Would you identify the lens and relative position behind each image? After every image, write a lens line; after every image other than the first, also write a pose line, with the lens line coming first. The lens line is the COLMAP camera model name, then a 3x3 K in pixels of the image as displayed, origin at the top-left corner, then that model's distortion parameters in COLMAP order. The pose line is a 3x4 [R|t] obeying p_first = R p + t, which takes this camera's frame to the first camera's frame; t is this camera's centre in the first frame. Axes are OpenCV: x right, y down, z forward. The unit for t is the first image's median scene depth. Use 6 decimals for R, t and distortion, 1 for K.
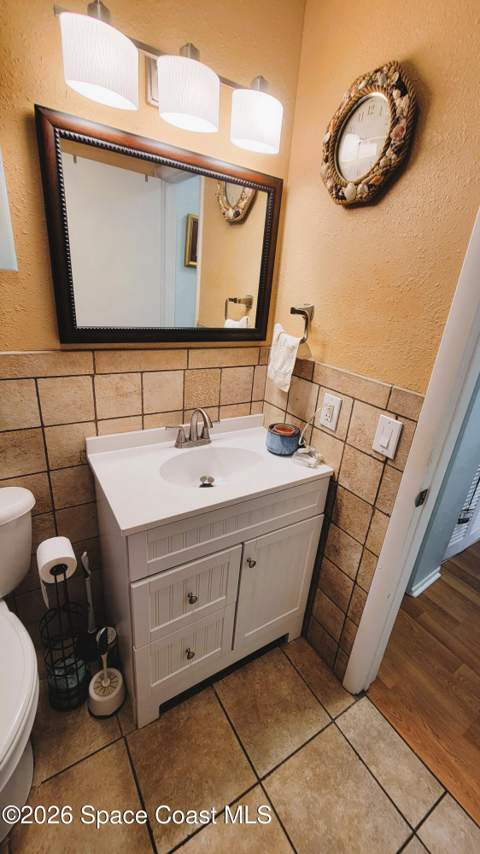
lens RADIAL K [[347.2, 0, 236.7], [0, 347.2, 429.1], [0, 0, 1]] dist [-0.004463, -0.000156]
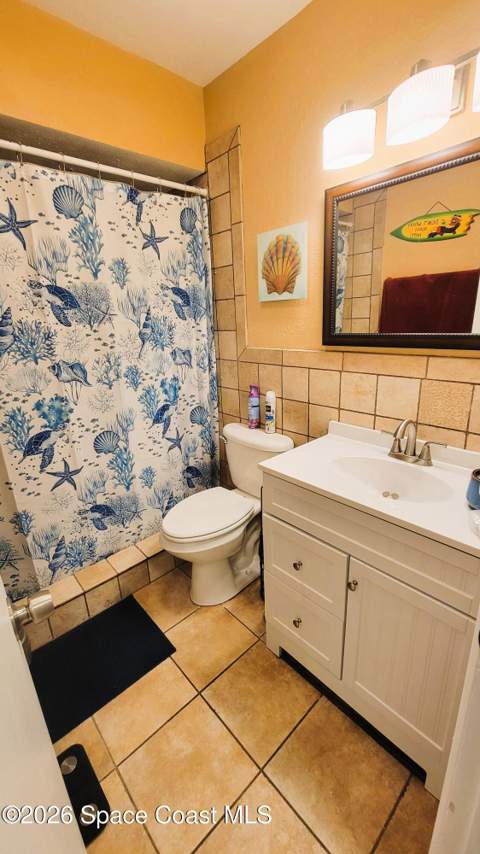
lens RADIAL K [[347.2, 0, 243.2], [0, 347.2, 425.2], [0, 0, 1]] dist [-0.004463, -0.000156]
pose [[0.182562, 0.215792, -0.959221, 0.723435], [-0.313212, 0.937553, 0.151306, -0.049055], [0.931971, 0.272816, 0.238750, 0.394451]]
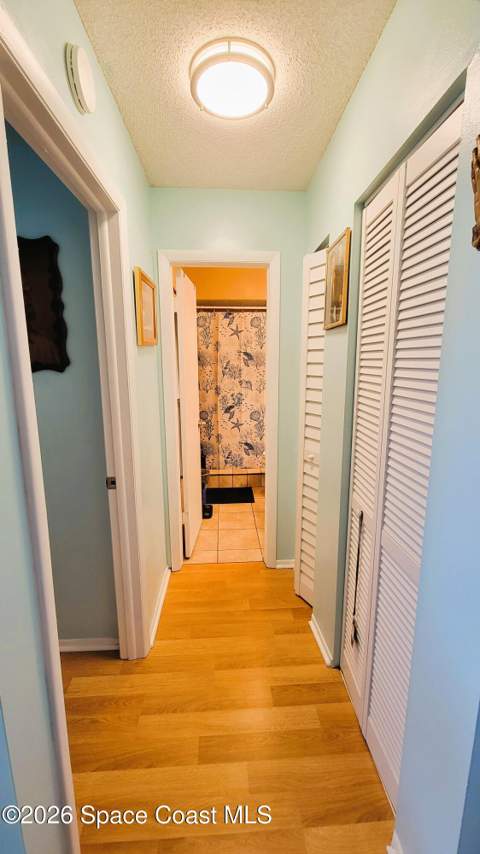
lens RADIAL K [[347.2, 0, 240.8], [0, 347.2, 426.9], [0, 0, 1]] dist [-0.004463, -0.000156]
pose [[-0.489501, 0.086785, -0.867673, 2.184650], [-0.352675, 0.890320, 0.288013, -0.395698], [0.797502, 0.446989, -0.405205, 1.480704]]
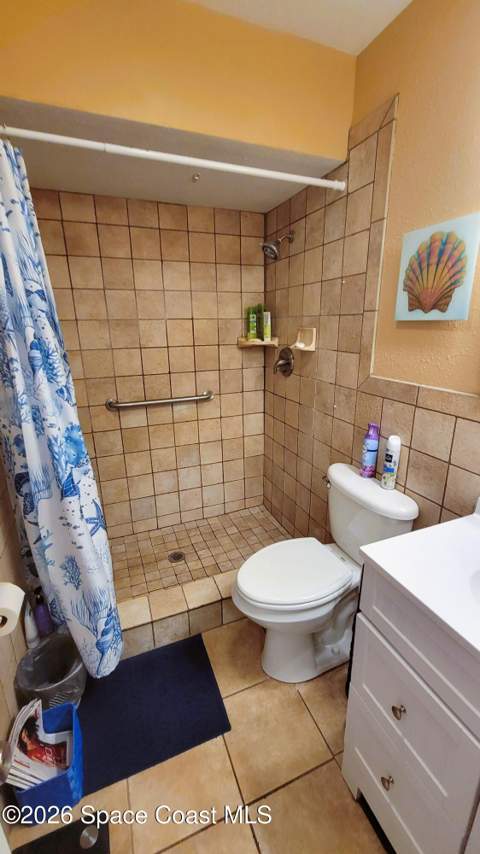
lens RADIAL K [[347.2, 0, 243.1], [0, 347.2, 423.9], [0, 0, 1]] dist [-0.004463, -0.000156]
pose [[-0.176410, 0.208161, -0.962054, 0.476463], [-0.366007, 0.893430, 0.260426, -0.143810], [0.913739, 0.398061, -0.081421, 0.436763]]
